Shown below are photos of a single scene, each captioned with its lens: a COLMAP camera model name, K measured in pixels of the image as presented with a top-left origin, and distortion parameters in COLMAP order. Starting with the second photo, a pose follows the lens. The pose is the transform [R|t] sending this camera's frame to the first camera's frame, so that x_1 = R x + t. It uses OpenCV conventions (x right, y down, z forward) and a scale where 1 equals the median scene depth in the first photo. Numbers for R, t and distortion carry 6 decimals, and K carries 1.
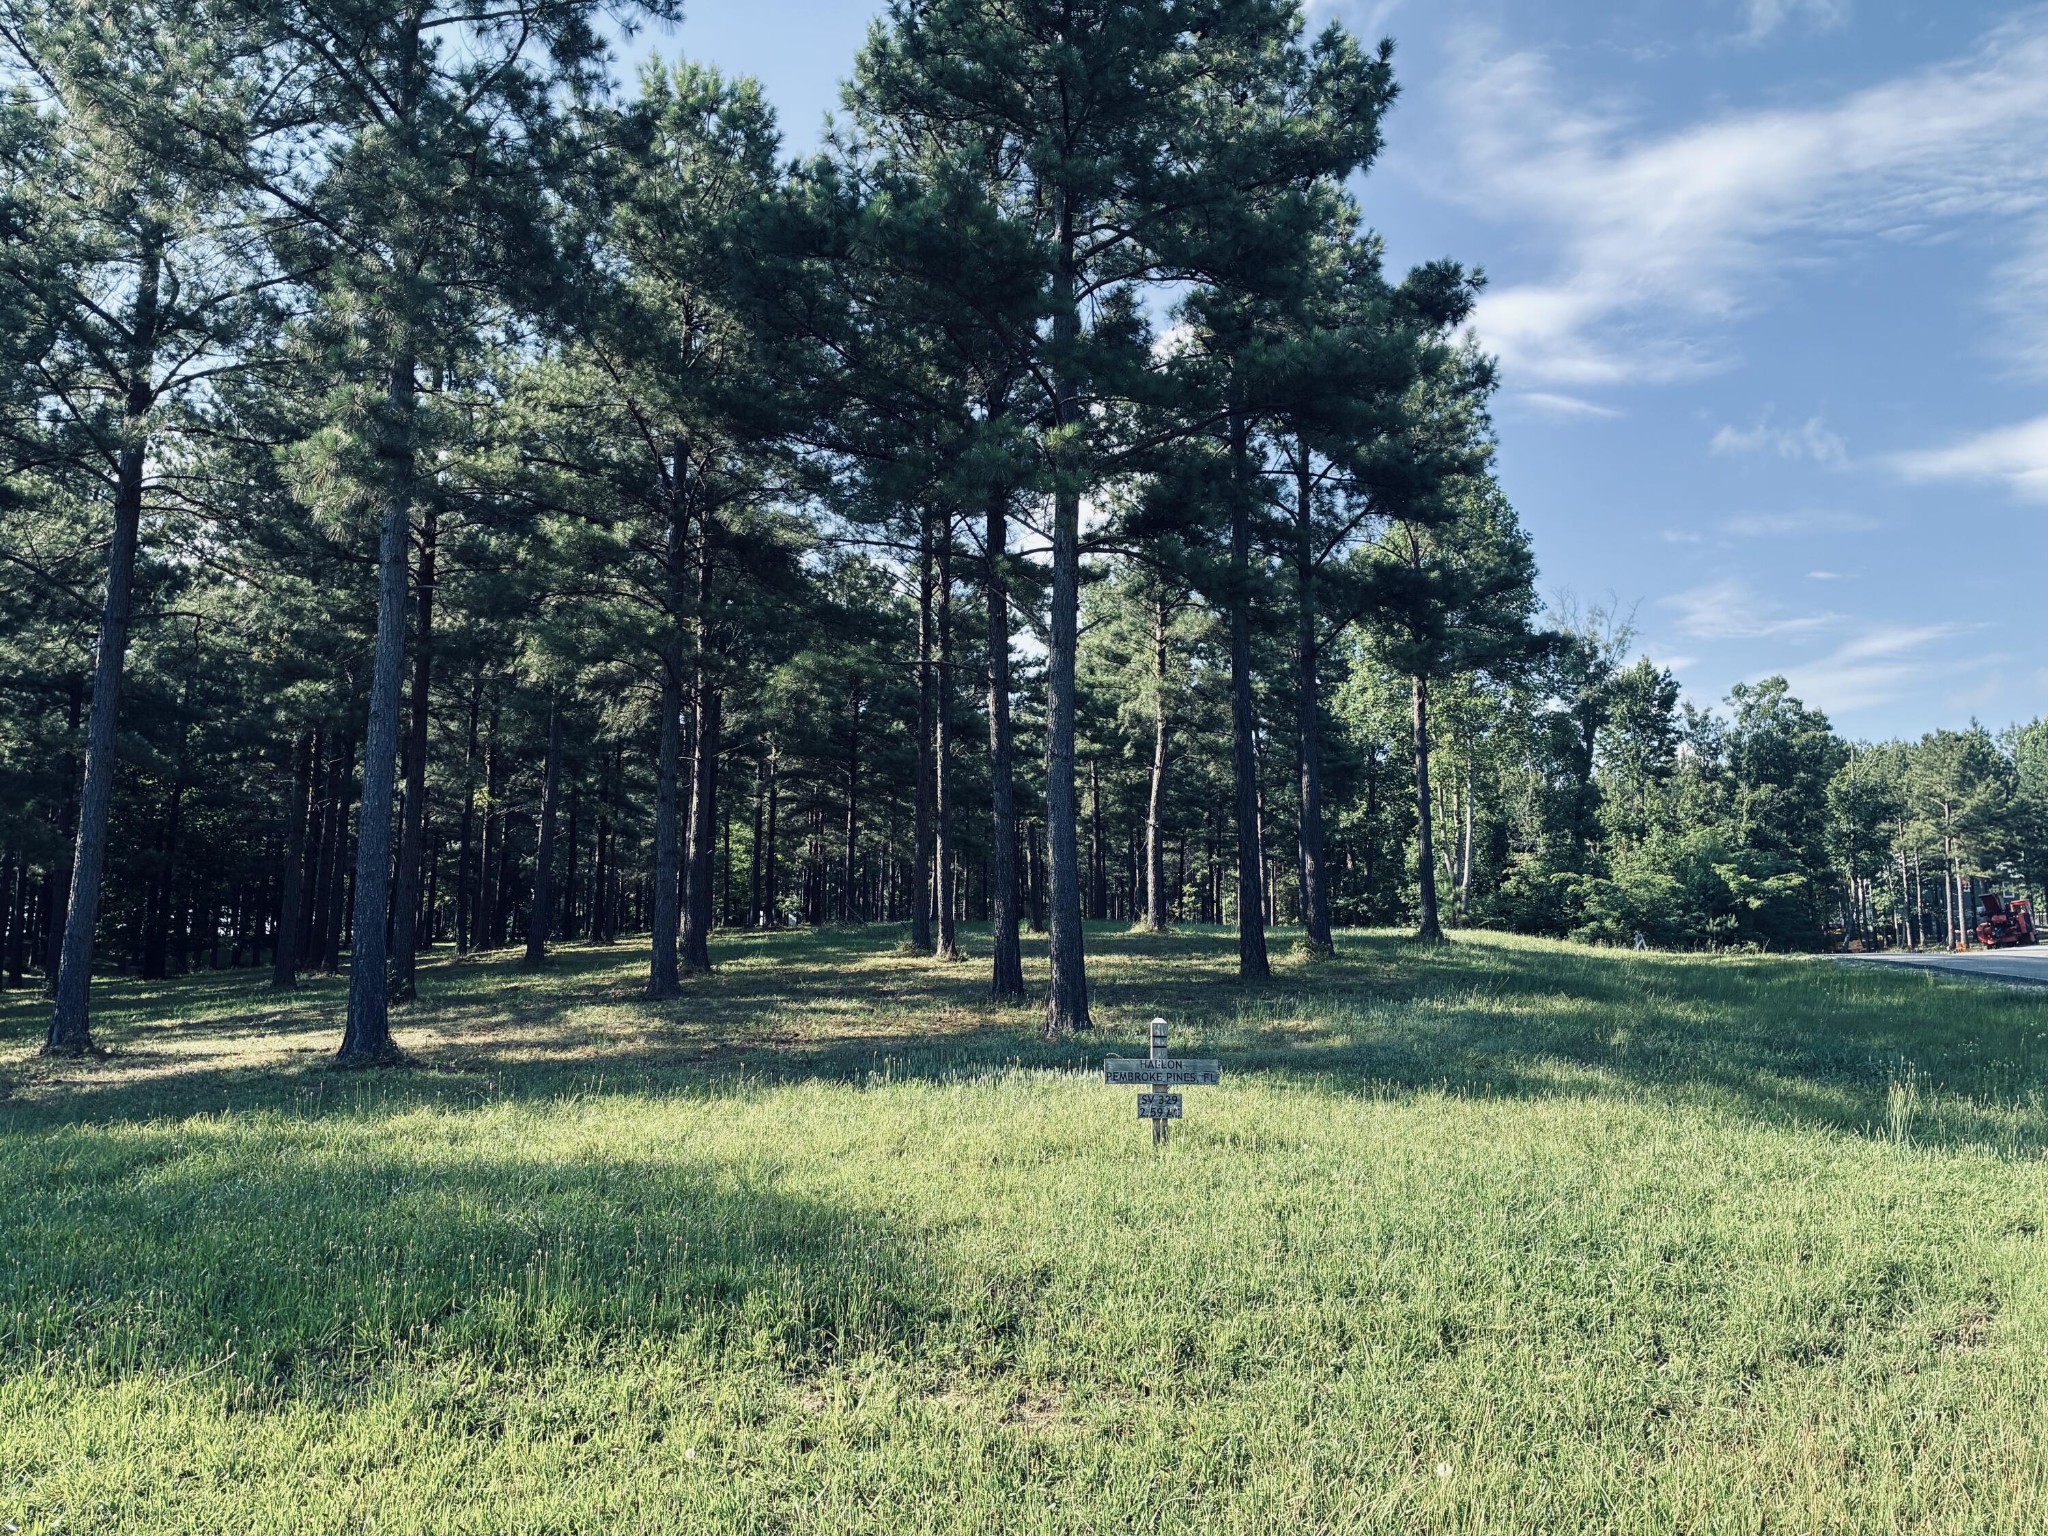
lens RADIAL K [[1560.2, 0, 1021.4], [0, 1560.2, 756.8], [0, 0, 1]] dist [0.049529, -0.059120]
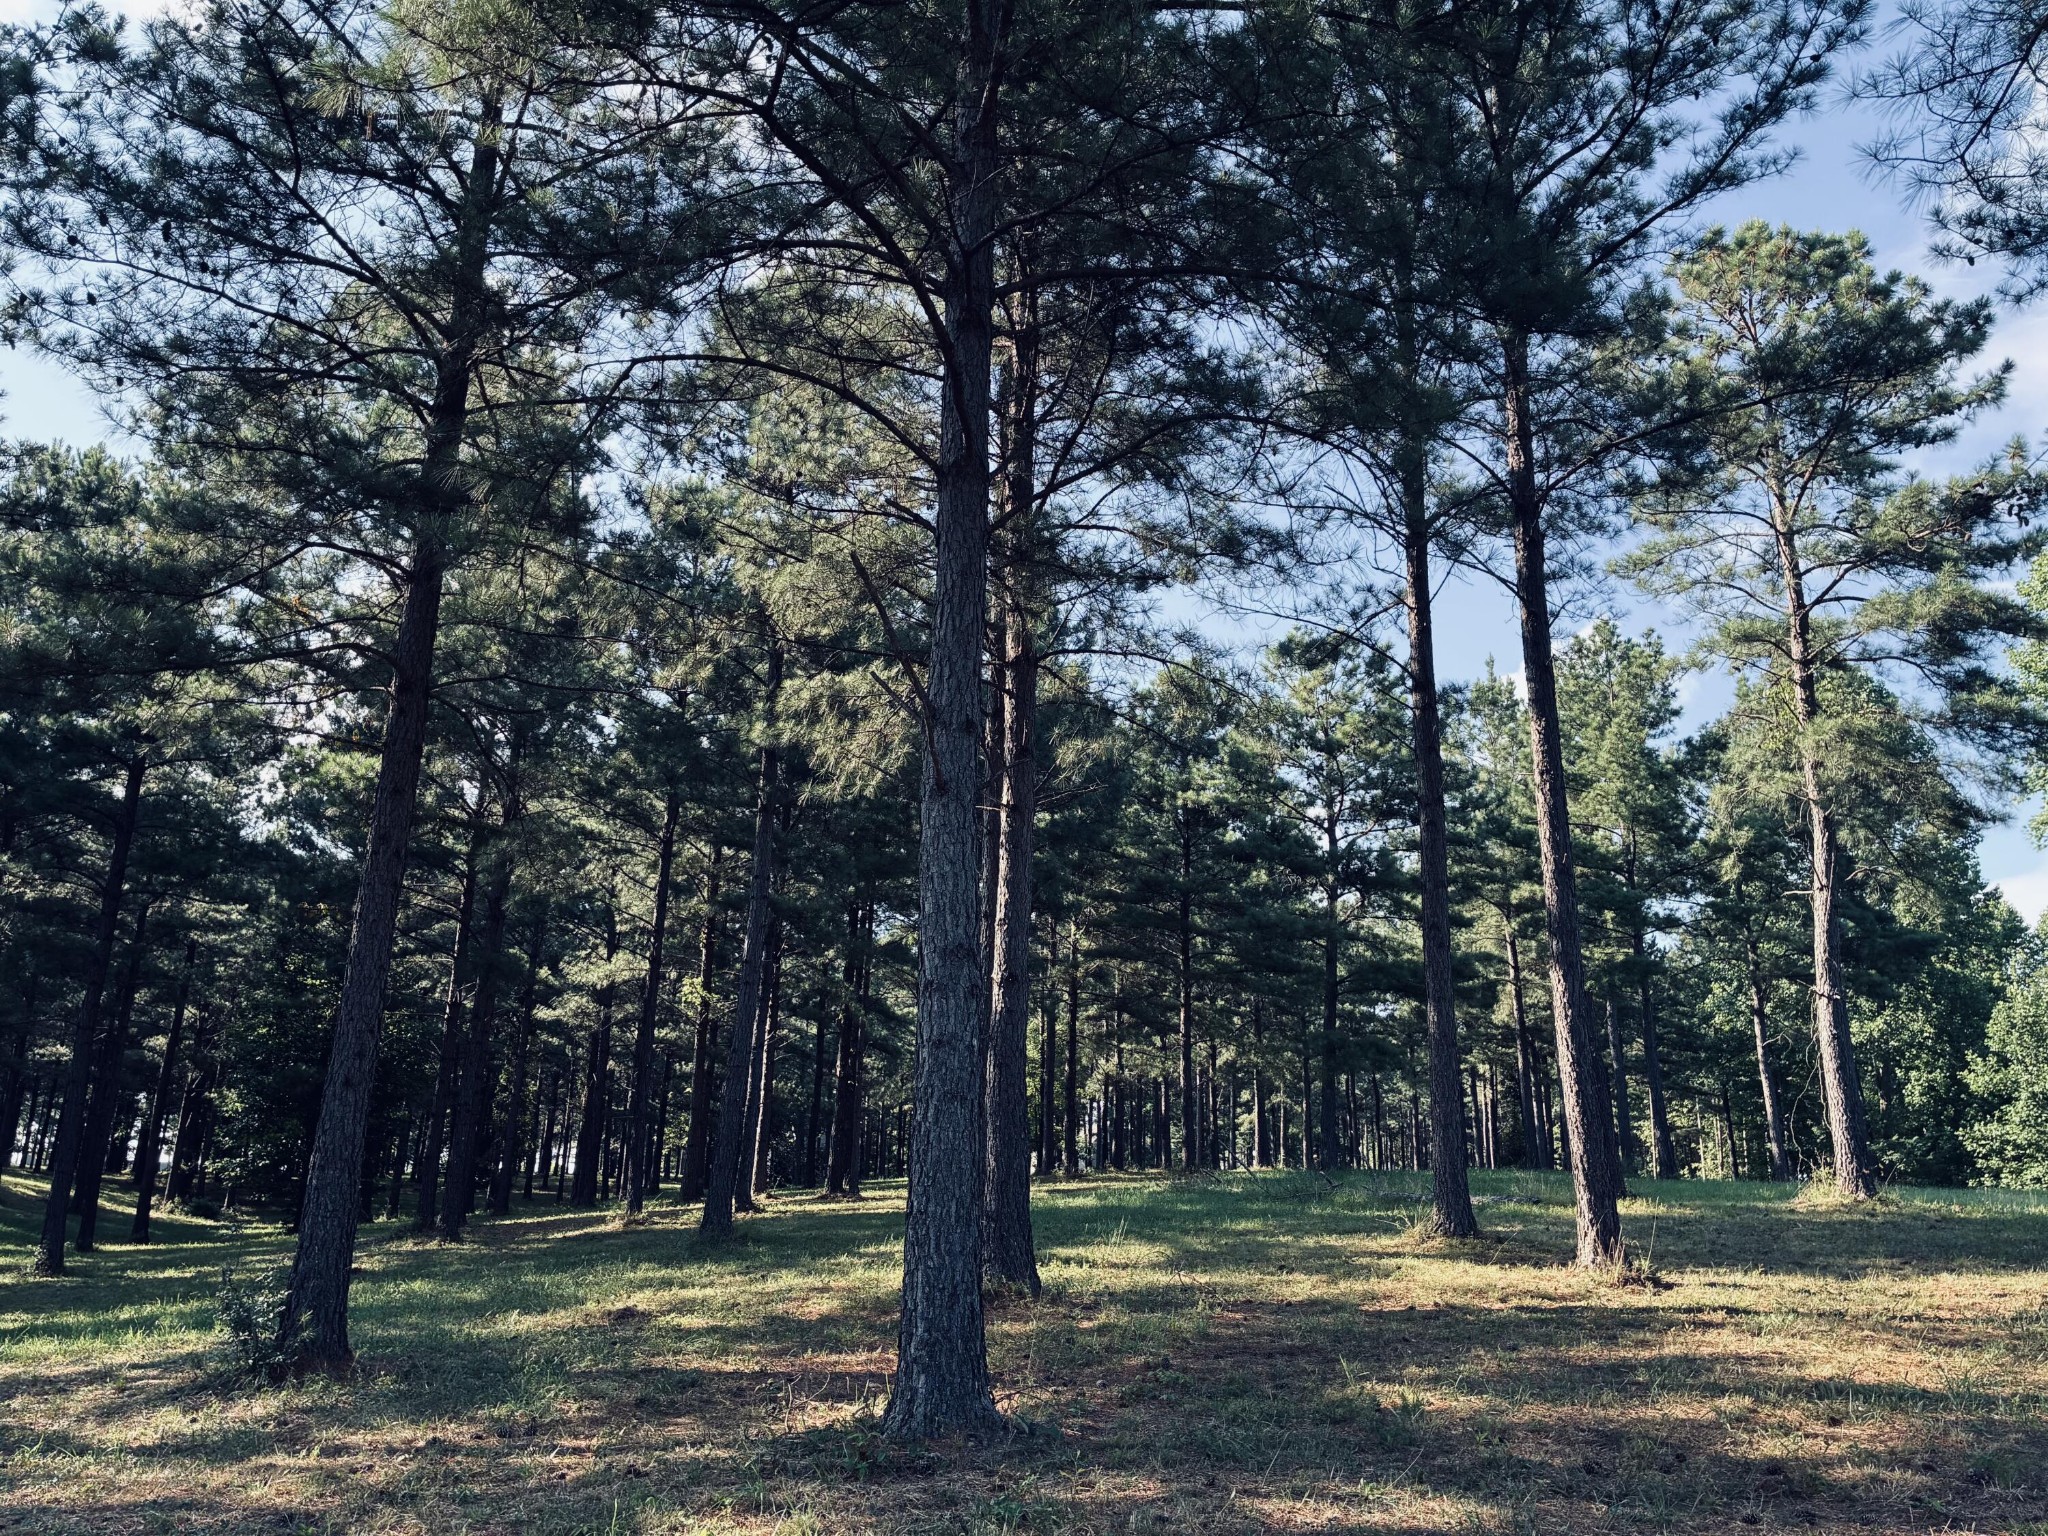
lens RADIAL K [[1560.2, 0, 1021.4], [0, 1560.2, 756.8], [0, 0, 1]] dist [0.049529, -0.059120]
pose [[0.986698, -0.030251, -0.159726, -0.098487], [0.006329, 0.988937, -0.148200, 0.041192], [0.162442, 0.145218, 0.975973, 0.419468]]
